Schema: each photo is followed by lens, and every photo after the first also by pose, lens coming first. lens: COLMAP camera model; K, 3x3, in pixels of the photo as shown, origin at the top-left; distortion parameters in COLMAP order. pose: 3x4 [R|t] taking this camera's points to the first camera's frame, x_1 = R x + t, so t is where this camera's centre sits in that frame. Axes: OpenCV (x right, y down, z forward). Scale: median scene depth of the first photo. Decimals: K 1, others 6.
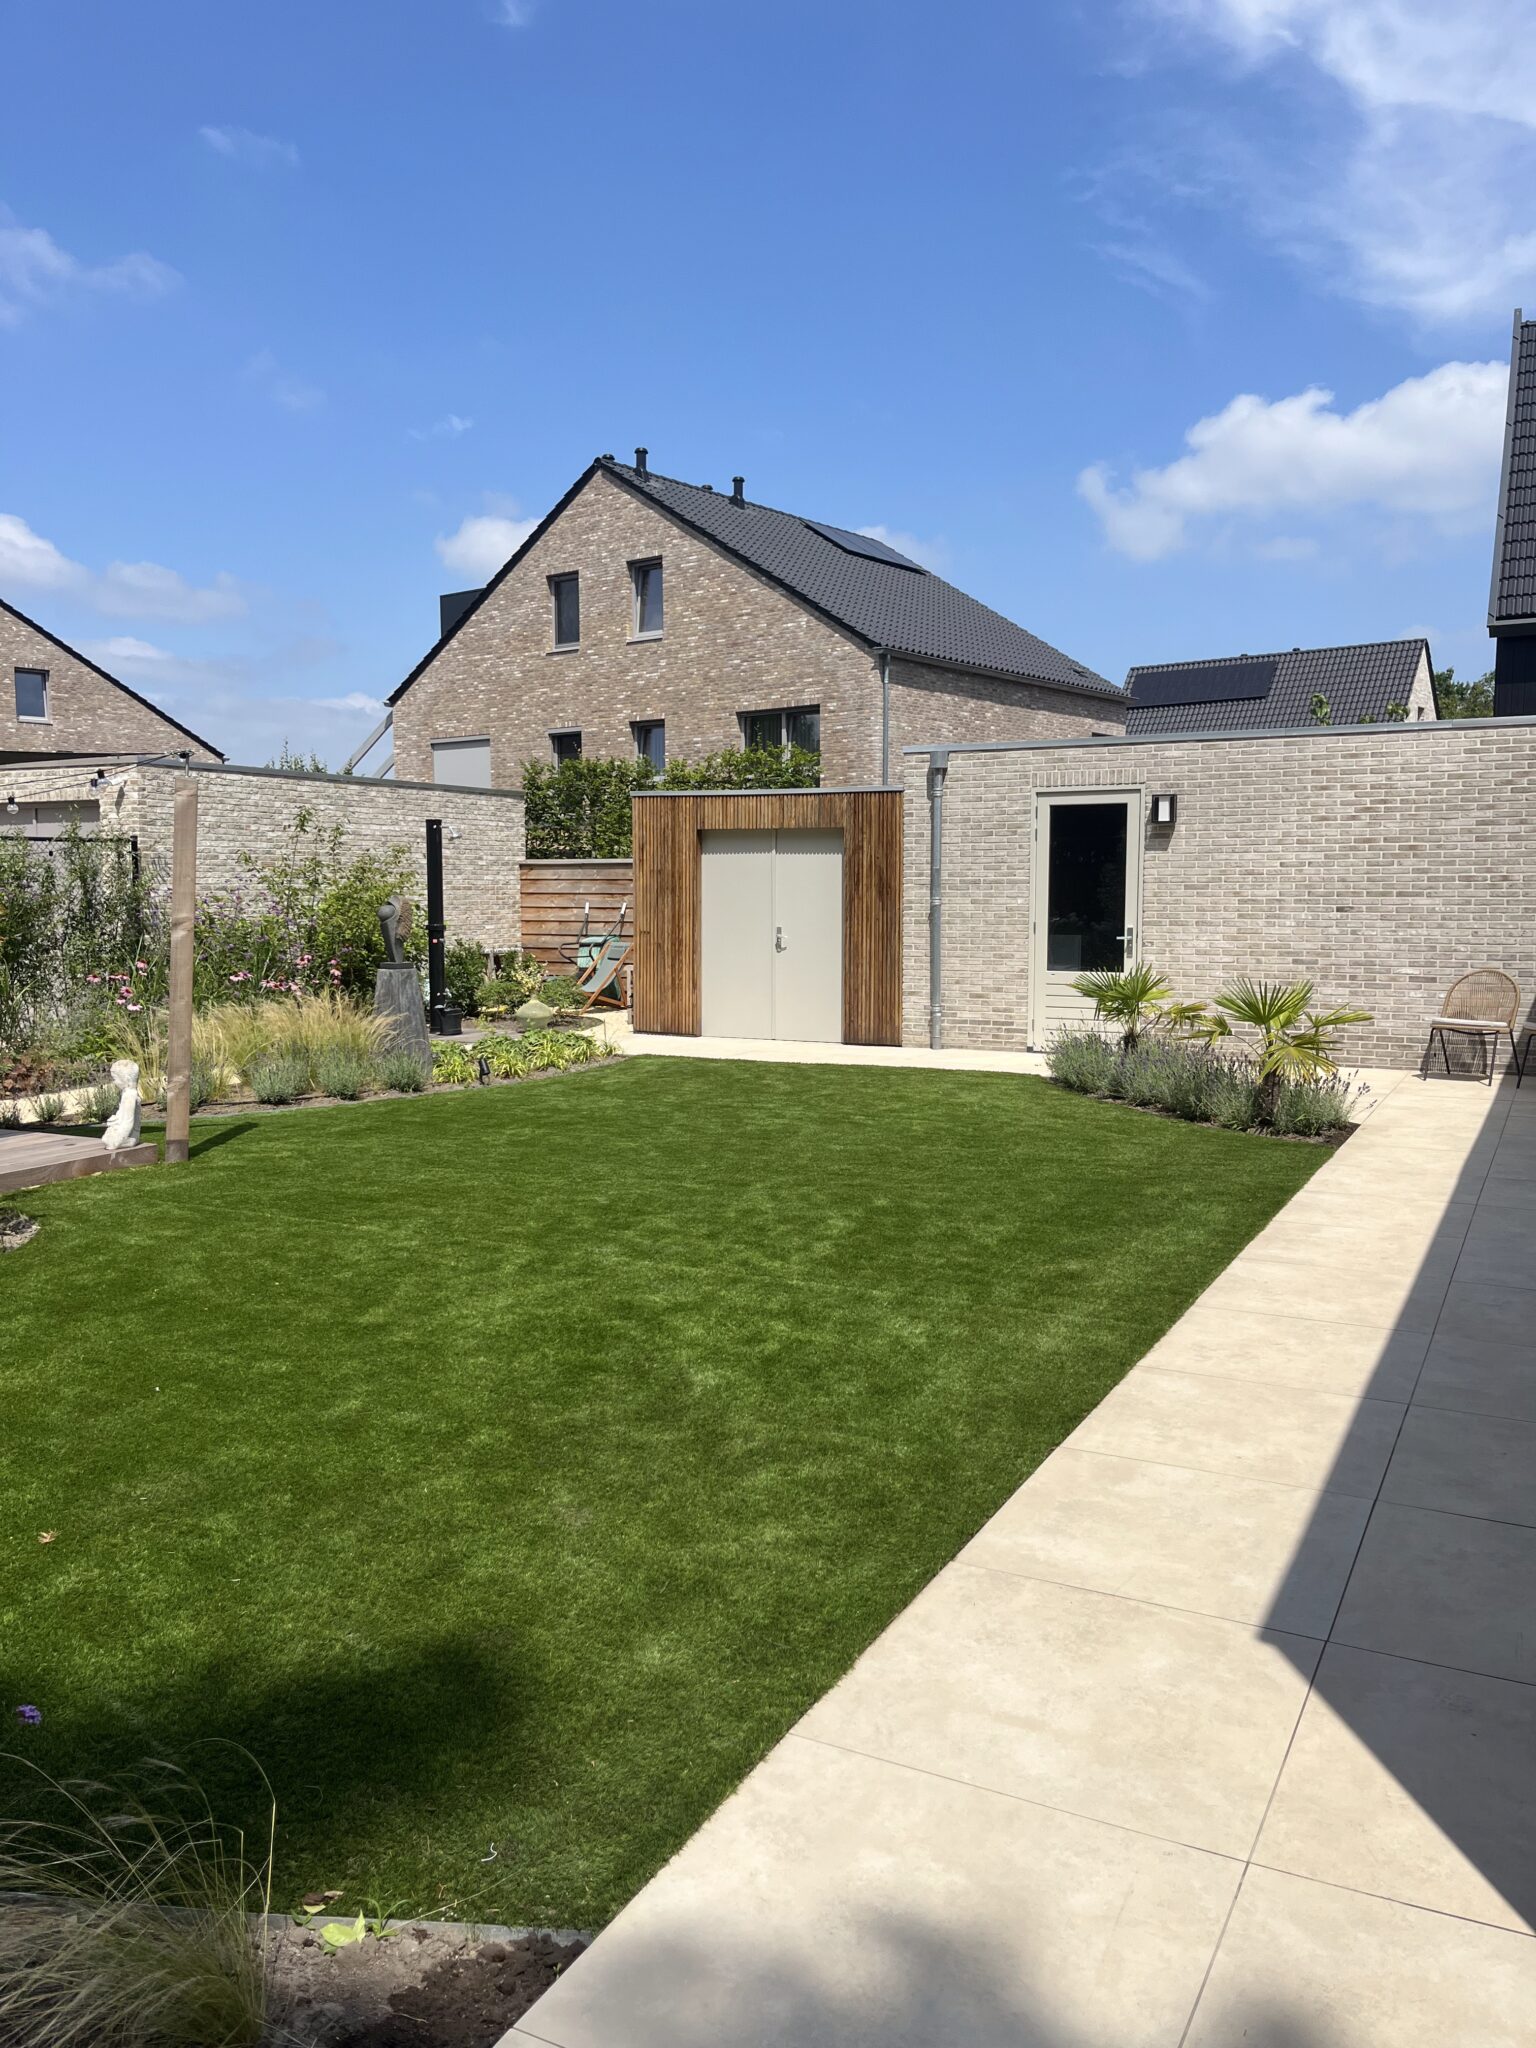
lens RADIAL K [[1536.8, 0, 775.9], [0, 1536.8, 1036.8], [0, 0, 1]] dist [0.060854, -0.093538]
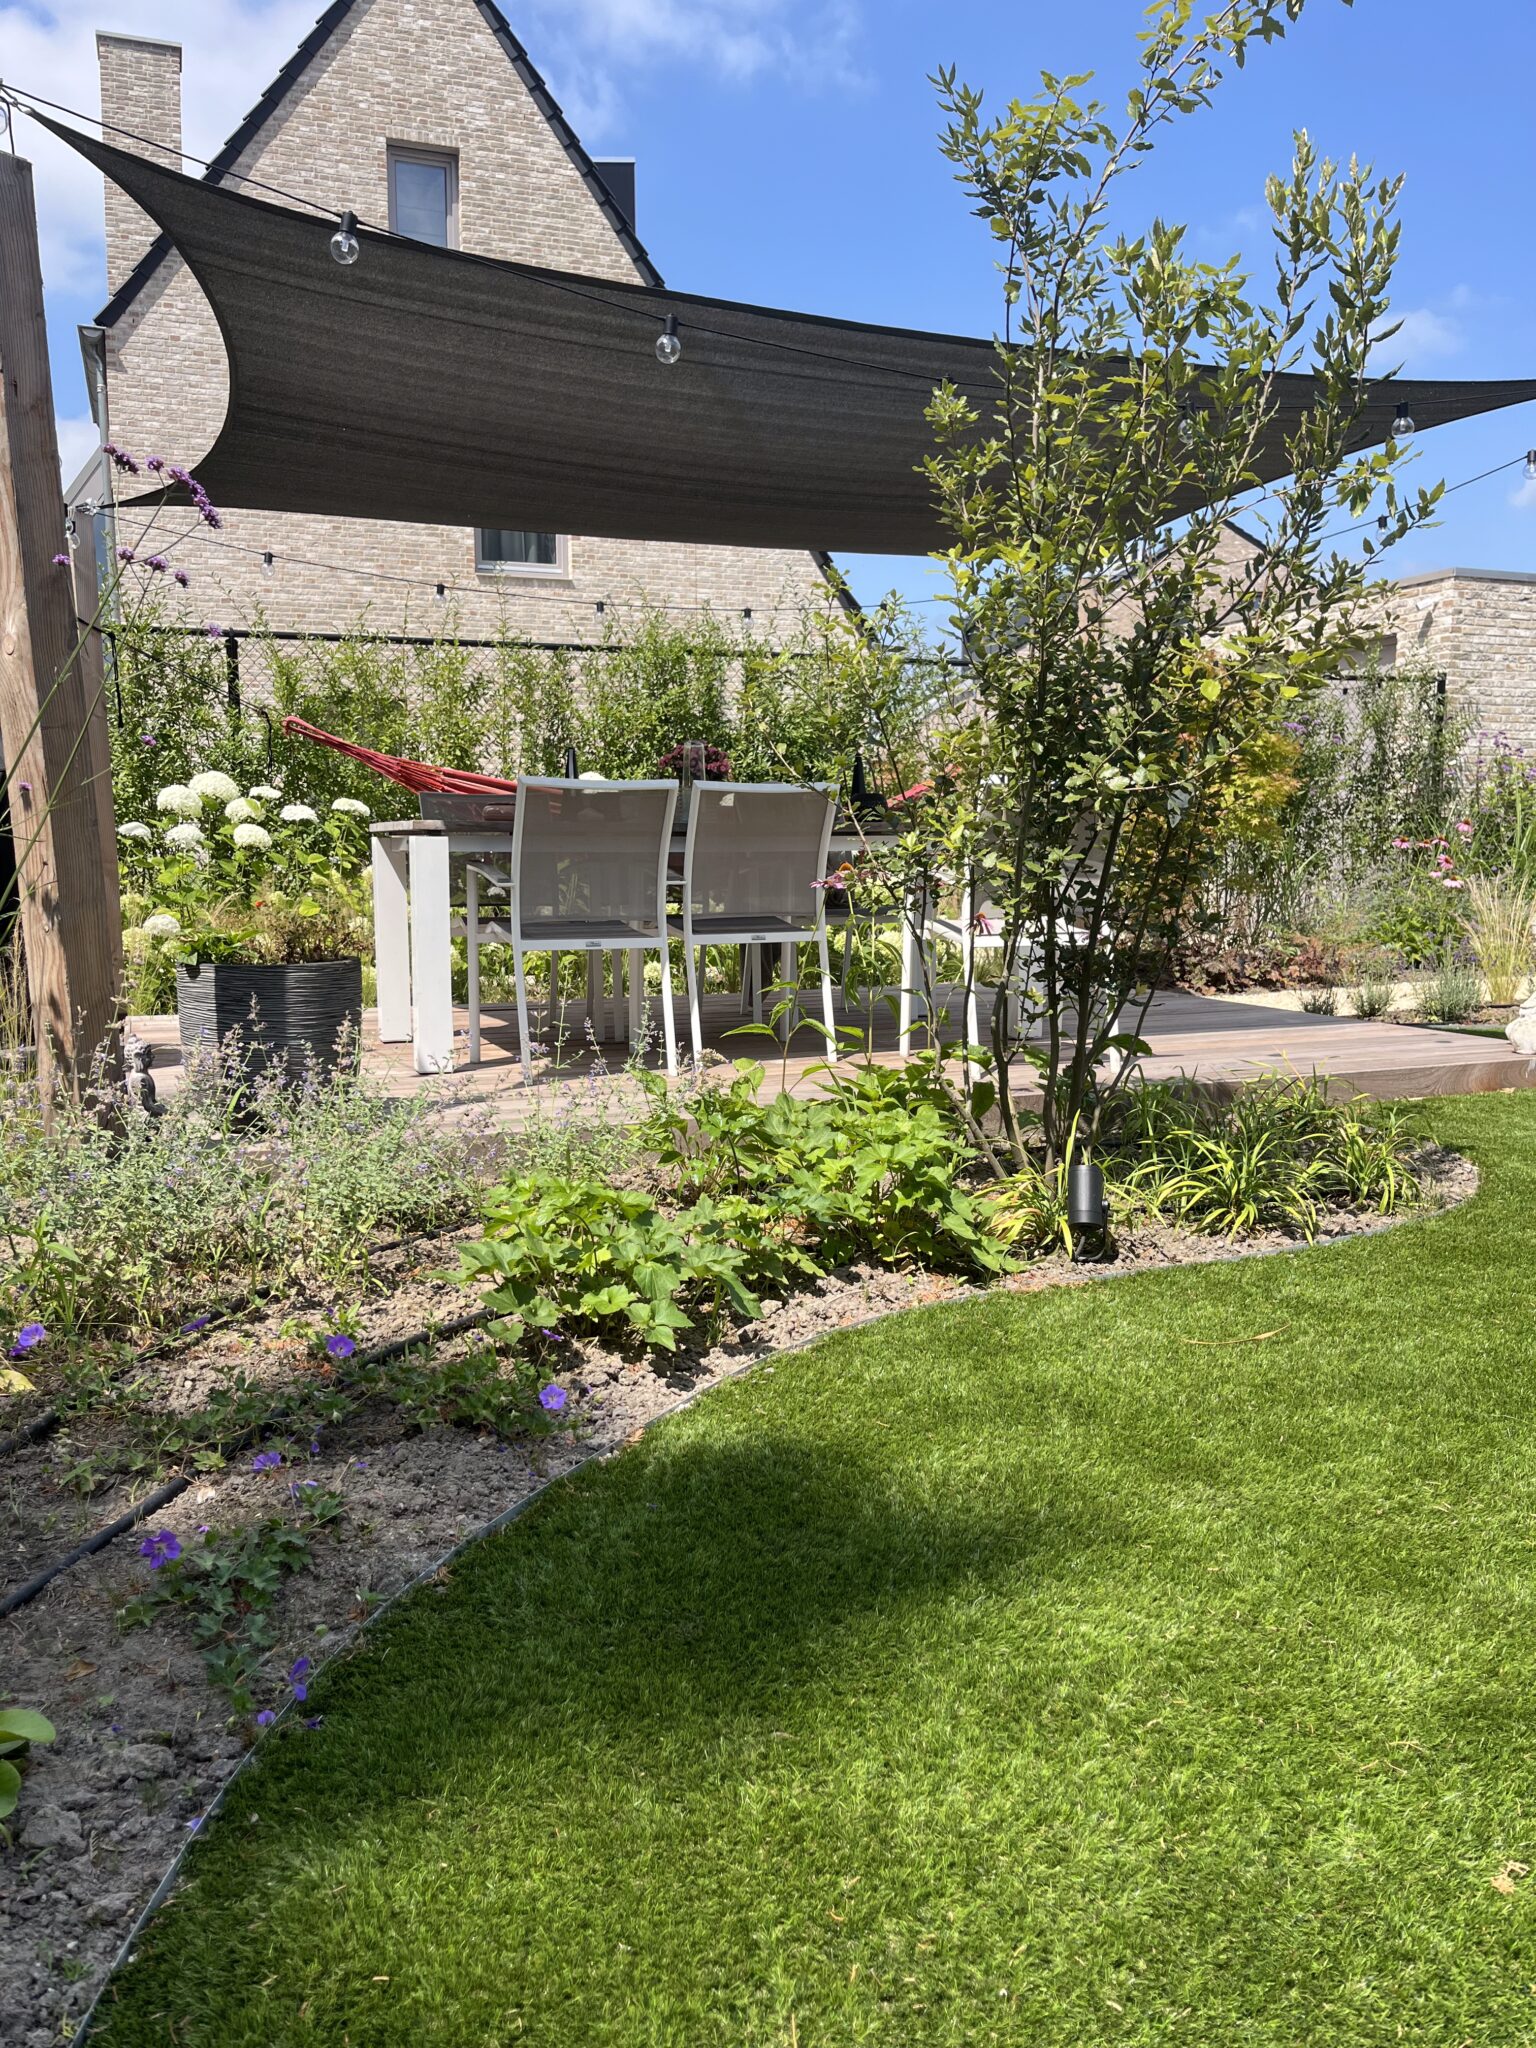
lens RADIAL K [[1564.4, 0, 766.2], [0, 1564.4, 1035.6], [0, 0, 1]] dist [0.062721, -0.098700]
pose [[0.749674, 0.081960, -0.656713, -0.141494], [-0.061862, 0.996636, 0.053764, 0.029159], [0.658910, 0.000320, 0.752222, 0.196324]]
